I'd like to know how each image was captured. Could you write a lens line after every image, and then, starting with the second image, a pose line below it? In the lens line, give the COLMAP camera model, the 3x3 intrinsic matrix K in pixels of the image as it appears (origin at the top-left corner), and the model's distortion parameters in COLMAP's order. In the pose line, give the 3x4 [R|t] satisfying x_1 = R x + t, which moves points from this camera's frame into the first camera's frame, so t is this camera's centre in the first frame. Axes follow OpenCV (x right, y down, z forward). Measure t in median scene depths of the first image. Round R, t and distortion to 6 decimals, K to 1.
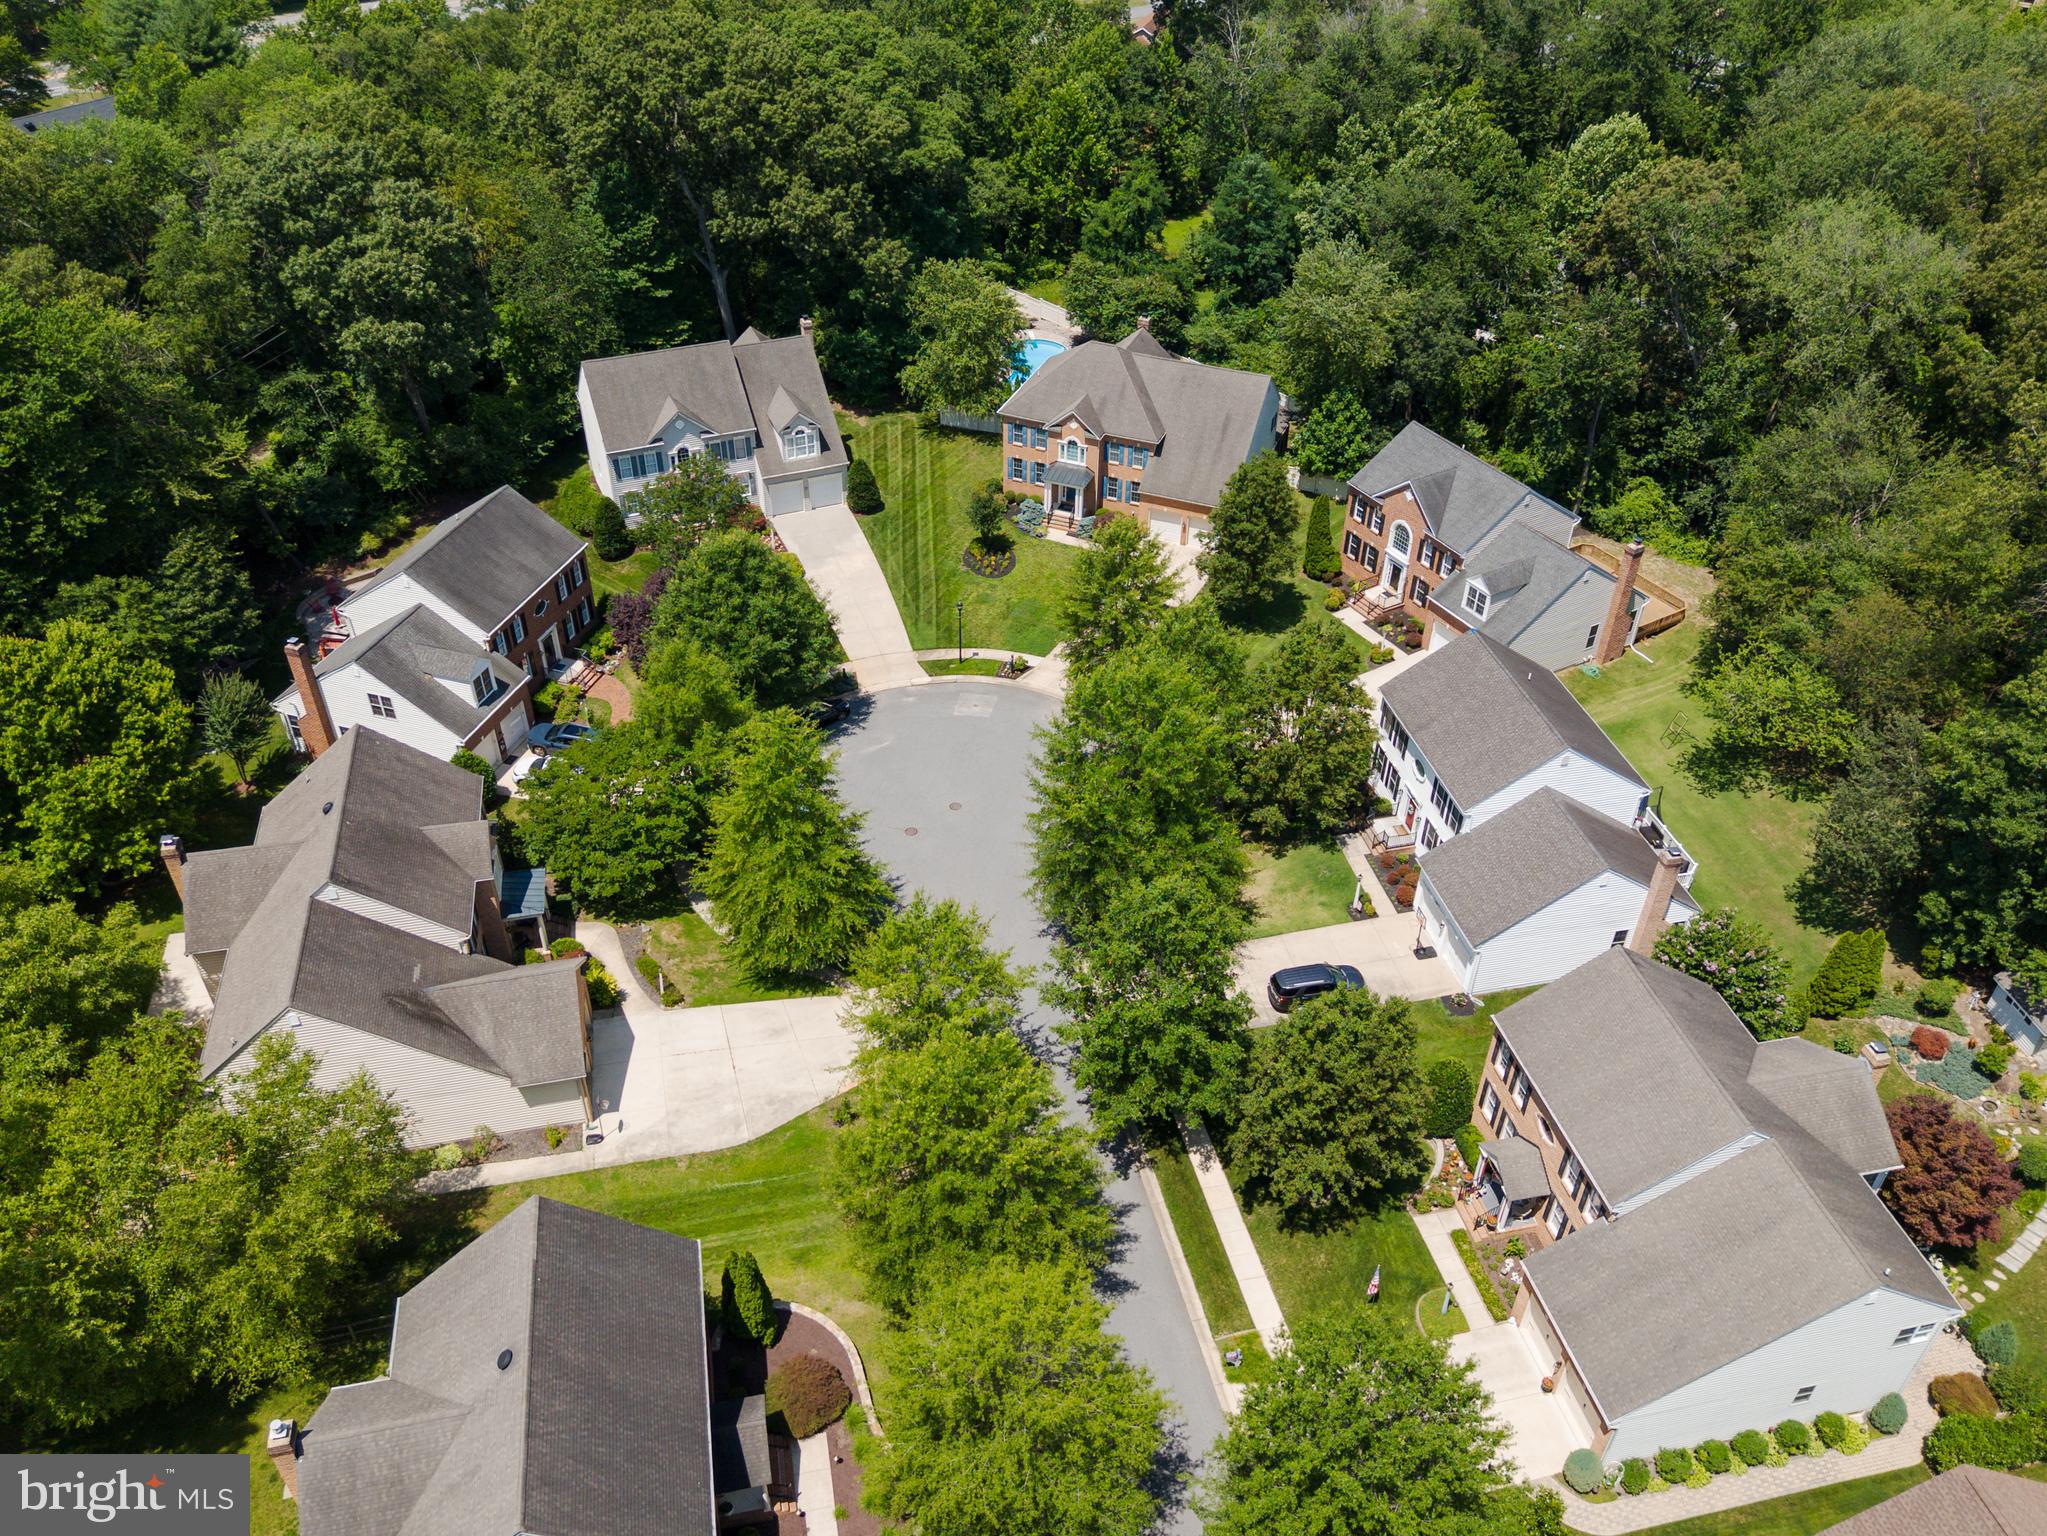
lens RADIAL K [[1489.4, 0, 1047.4], [0, 1489.4, 781.3], [0, 0, 1]] dist [0.102385, -0.247882]
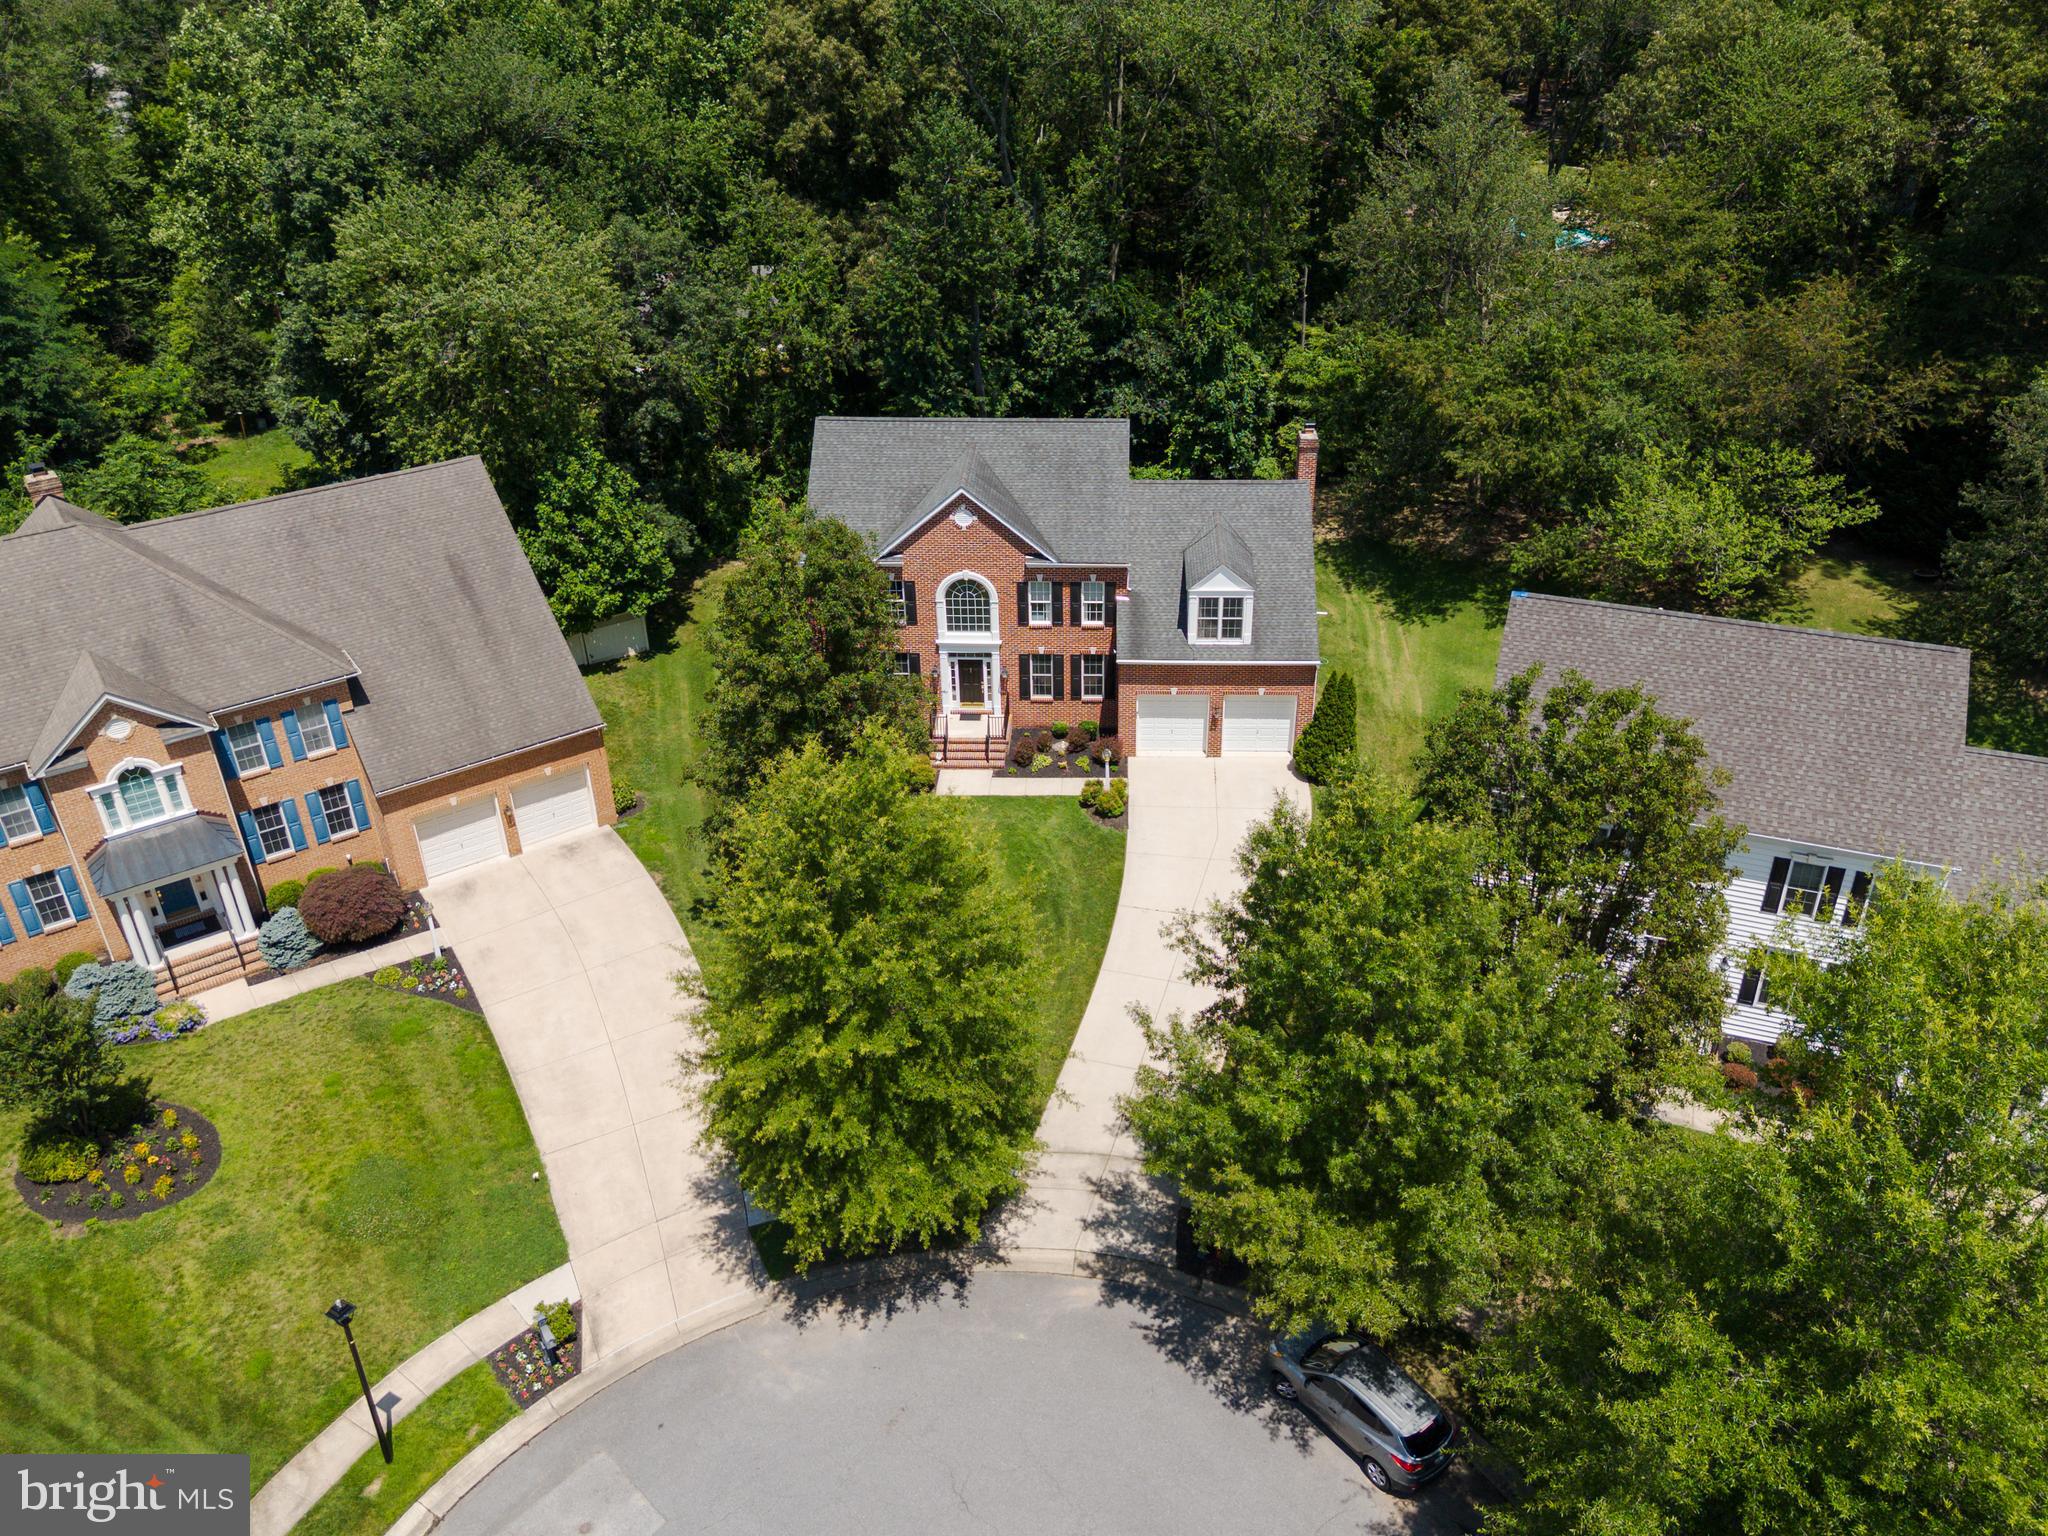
lens RADIAL K [[1548.0, 0, 1082.7], [0, 1548.0, 772.9], [0, 0, 1]] dist [0.052002, -0.050557]
pose [[0.524833, -0.453880, 0.720099, -0.142212], [0.544102, 0.829466, 0.126253, -0.147238], [-0.654602, 0.325545, 0.682288, 0.578331]]
